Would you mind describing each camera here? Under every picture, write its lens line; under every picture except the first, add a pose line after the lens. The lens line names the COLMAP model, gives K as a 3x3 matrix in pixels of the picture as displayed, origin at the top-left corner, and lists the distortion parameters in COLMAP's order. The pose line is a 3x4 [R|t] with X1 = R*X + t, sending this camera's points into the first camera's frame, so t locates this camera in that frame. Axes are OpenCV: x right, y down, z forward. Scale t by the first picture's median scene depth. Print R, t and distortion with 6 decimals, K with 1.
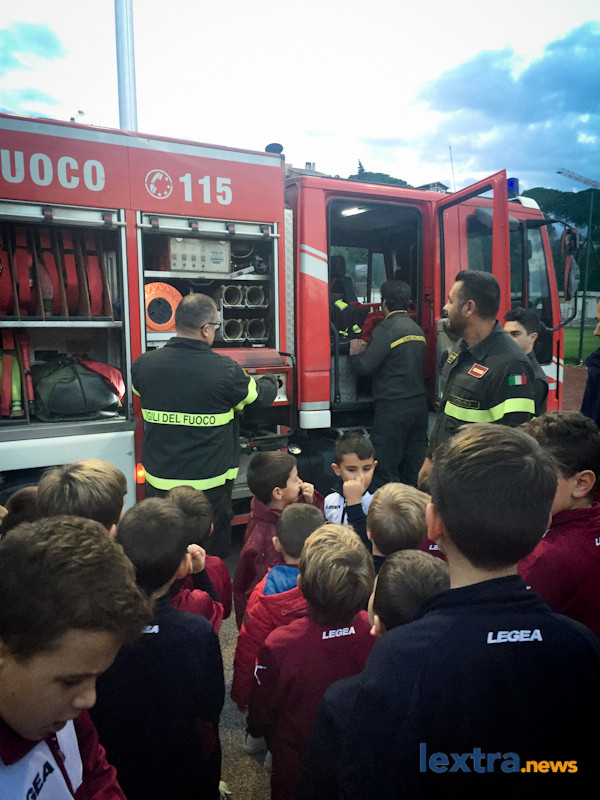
lens RADIAL K [[679.4, 0, 301.1], [0, 679.4, 396.4], [0, 0, 1]] dist [0.086672, -0.111972]
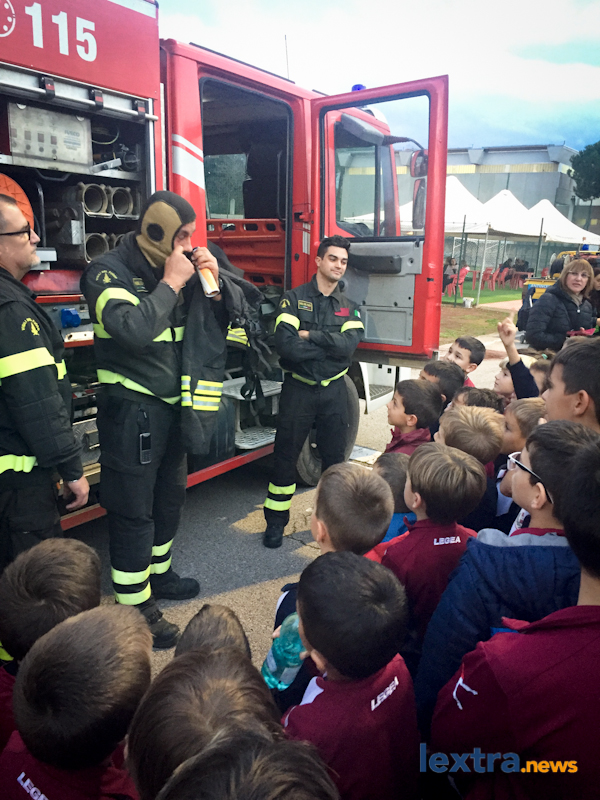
lens RADIAL K [[679.4, 0, 305.8], [0, 679.4, 398.2], [0, 0, 1]] dist [0.086672, -0.111972]
pose [[0.911738, -0.058568, 0.406574, -0.210170], [0.010520, 0.992788, 0.119423, -0.025681], [-0.410637, -0.104605, 0.905779, 0.247085]]
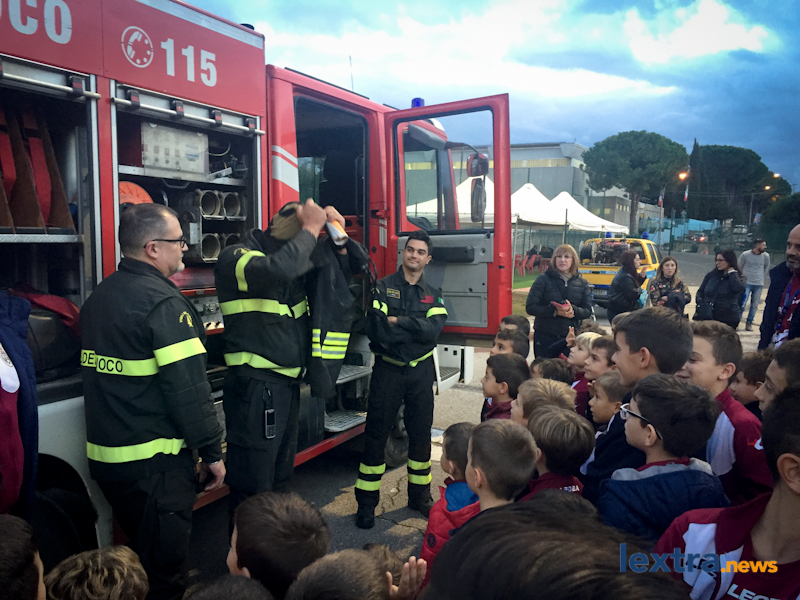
lens RADIAL K [[679.4, 0, 404.8], [0, 679.4, 297.0], [0, 0, 1]] dist [0.086672, -0.111972]
pose [[0.867384, -0.031243, 0.496658, -0.309721], [0.041413, 0.999097, -0.009476, -0.024538], [-0.495914, 0.028788, 0.867895, 0.217330]]
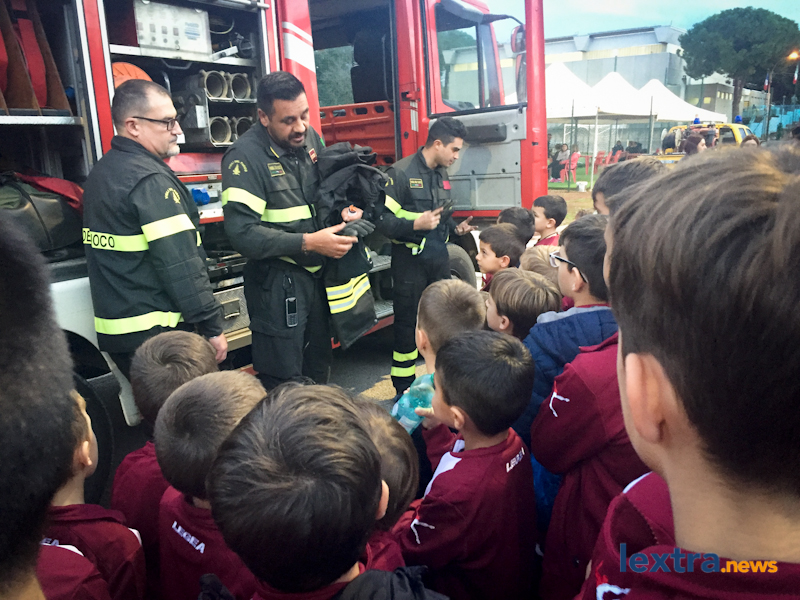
lens RADIAL K [[679.4, 0, 400.5], [0, 679.4, 294.2], [0, 0, 1]] dist [0.086672, -0.111972]
pose [[0.920714, -0.113716, 0.373301, -0.231676], [0.076783, 0.990691, 0.112407, 0.014855], [-0.382608, -0.074831, 0.920875, 0.198121]]
